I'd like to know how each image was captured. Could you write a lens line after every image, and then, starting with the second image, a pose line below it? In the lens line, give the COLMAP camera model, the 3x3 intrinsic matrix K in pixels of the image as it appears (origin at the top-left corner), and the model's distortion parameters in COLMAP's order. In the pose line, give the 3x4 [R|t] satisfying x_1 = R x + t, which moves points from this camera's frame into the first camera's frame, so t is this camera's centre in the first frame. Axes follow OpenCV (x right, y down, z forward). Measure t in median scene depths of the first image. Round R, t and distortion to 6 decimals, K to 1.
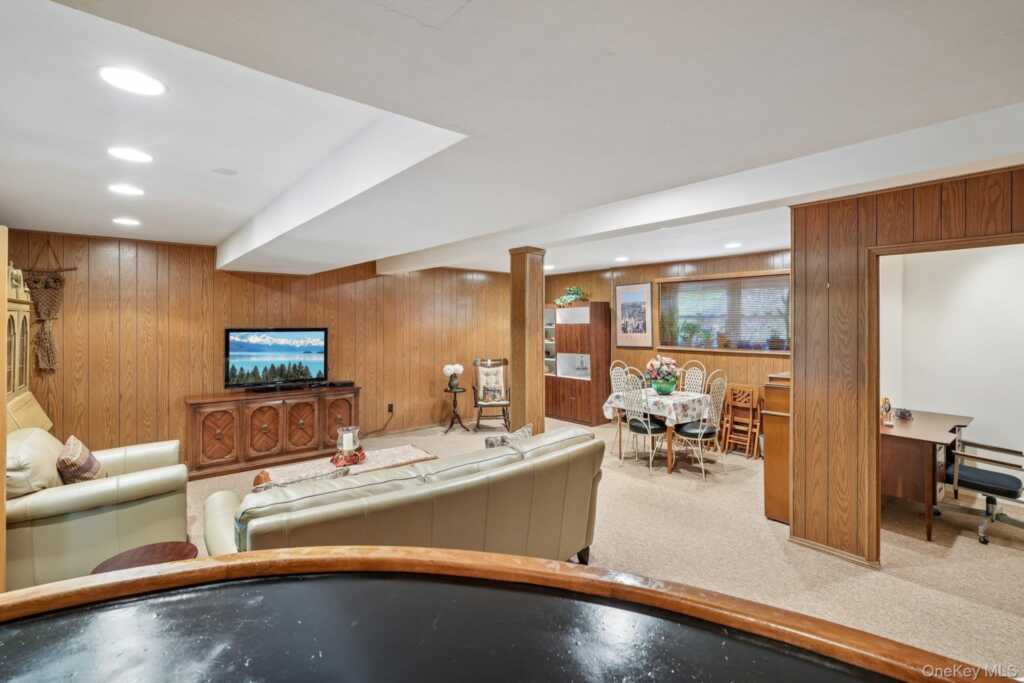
lens RADIAL K [[459.9, 0, 510.4], [0, 459.9, 318.0], [0, 0, 1]] dist [-0.000864, -0.000642]
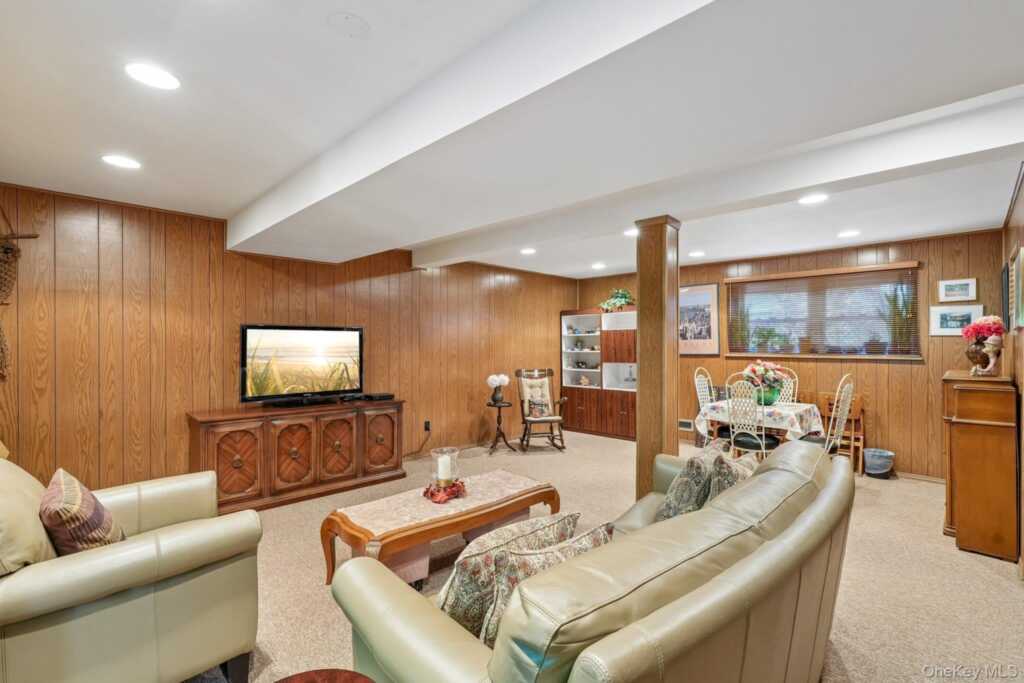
lens RADIAL K [[455.0, 0, 512.0], [0, 455.0, 341.5], [0, 0, 1]] dist [-0.000155, 0.000412]
pose [[0.995963, 0.002432, 0.089730, -0.210733], [-0.002862, 0.999985, 0.004661, 0.041621], [-0.089718, -0.004899, 0.995955, 0.174881]]
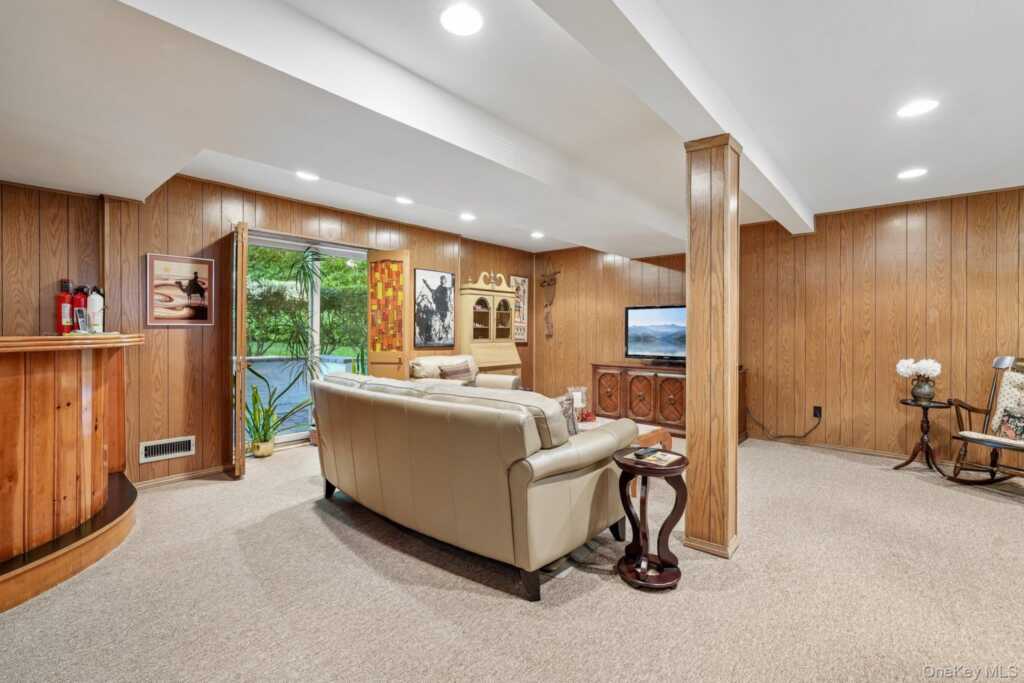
lens RADIAL K [[455.0, 0, 512.0], [0, 455.0, 341.5], [0, 0, 1]] dist [-0.000155, 0.000412]
pose [[0.149985, 0.023070, -0.988419, 0.449830], [0.008347, 0.999663, 0.024599, 0.071976], [0.988653, -0.011940, 0.149742, 0.476915]]
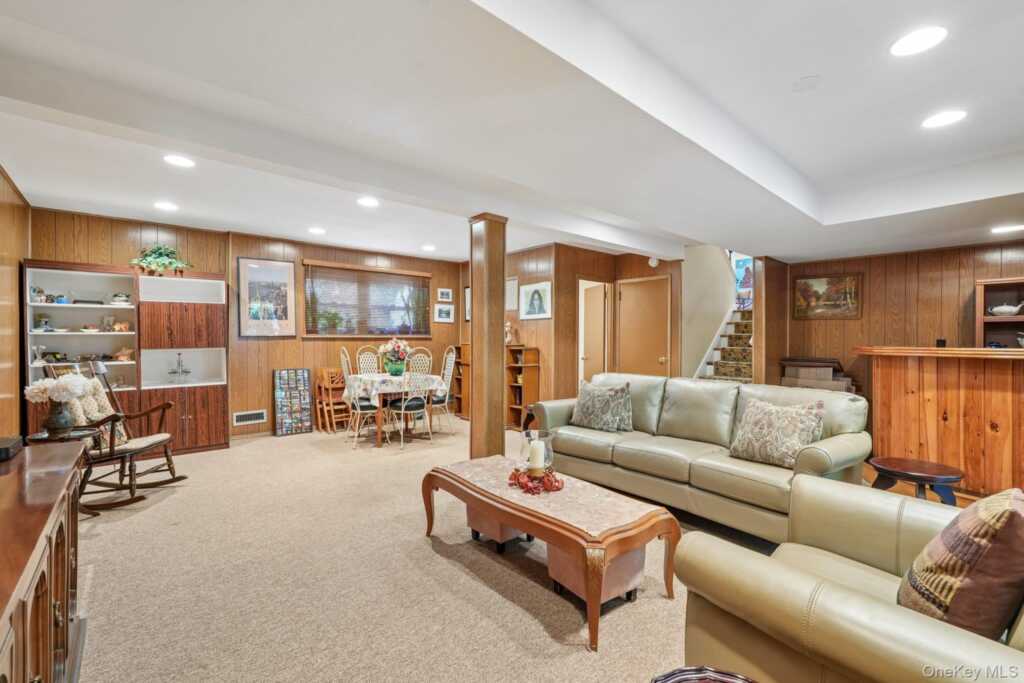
lens RADIAL K [[445.4, 0, 518.0], [0, 445.4, 338.9], [0, 0, 1]] dist [0.000919, 0.000189]
pose [[-0.023398, -0.003939, 0.999718, -0.662120], [-0.012579, 0.999914, 0.003646, 0.072238], [-0.999647, -0.012490, -0.023446, 0.710205]]
